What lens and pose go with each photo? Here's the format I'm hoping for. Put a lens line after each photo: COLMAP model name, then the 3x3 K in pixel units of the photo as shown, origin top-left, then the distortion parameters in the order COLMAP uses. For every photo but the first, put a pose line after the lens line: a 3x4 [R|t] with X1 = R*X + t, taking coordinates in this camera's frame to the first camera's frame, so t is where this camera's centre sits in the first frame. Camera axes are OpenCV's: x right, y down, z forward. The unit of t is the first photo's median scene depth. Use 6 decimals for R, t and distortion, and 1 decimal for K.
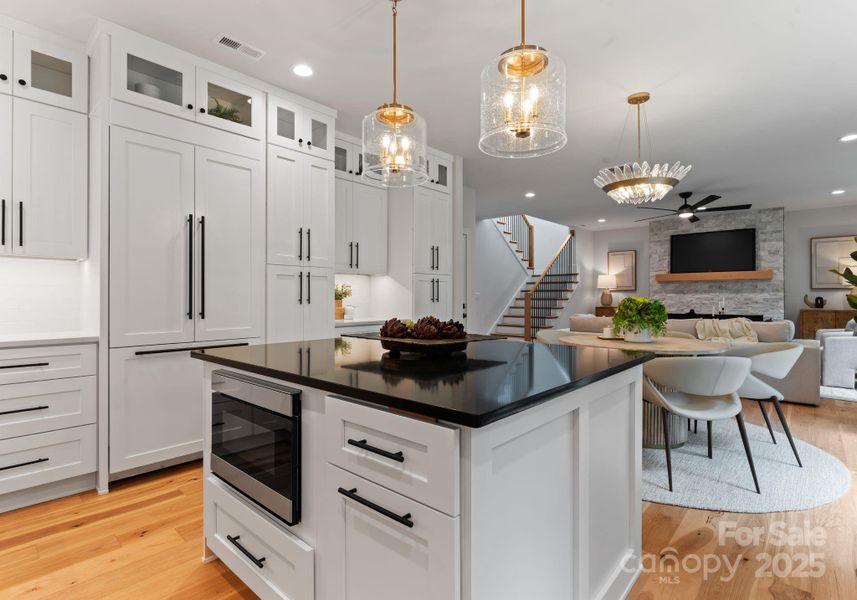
lens RADIAL K [[426.3, 0, 428.3], [0, 426.3, 296.1], [0, 0, 1]] dist [-0.003108, -0.000631]
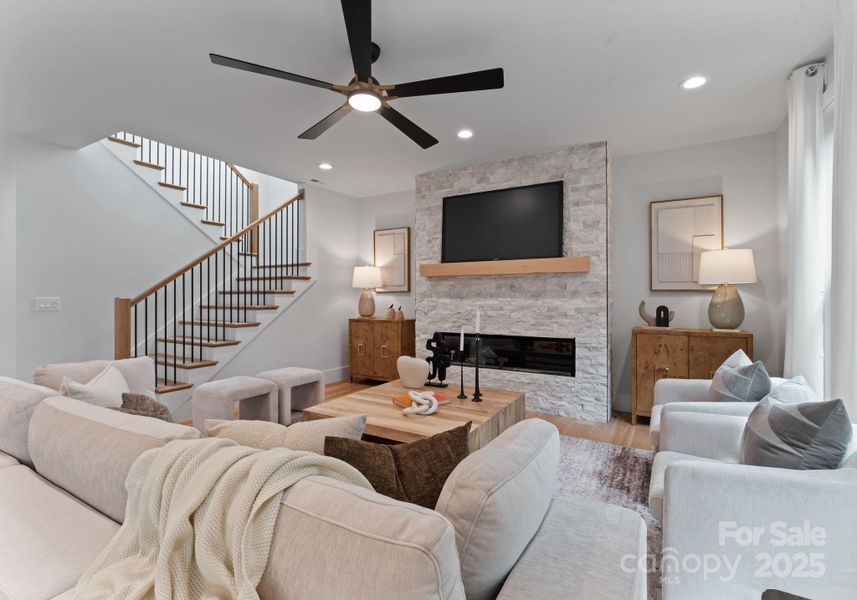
lens RADIAL K [[399.7, 0, 428.6], [0, 399.7, 293.6], [0, 0, 1]] dist [0.004276, 0.000561]
pose [[0.978806, -0.000363, 0.204788, 0.474901], [0.000472, 1.000000, -0.000483, -0.012558], [-0.204788, 0.000569, 0.978806, 0.509032]]
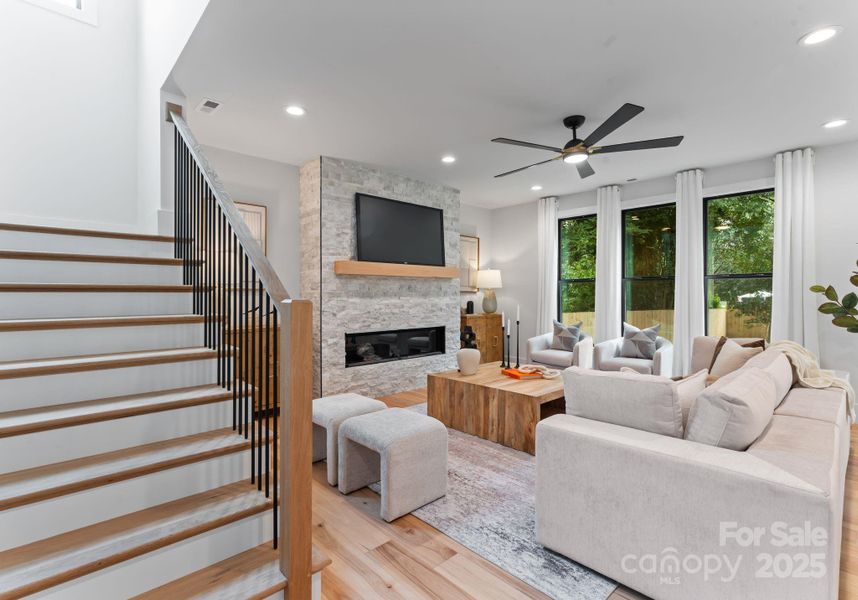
lens RADIAL K [[407.0, 0, 428.2], [0, 407.0, 299.8], [0, 0, 1]] dist [-0.001507, 0.001512]
pose [[0.082221, -0.012666, 0.996534, 0.050626], [-0.002661, 0.999913, 0.012929, -0.010720], [-0.996611, -0.003715, 0.082180, 0.933776]]
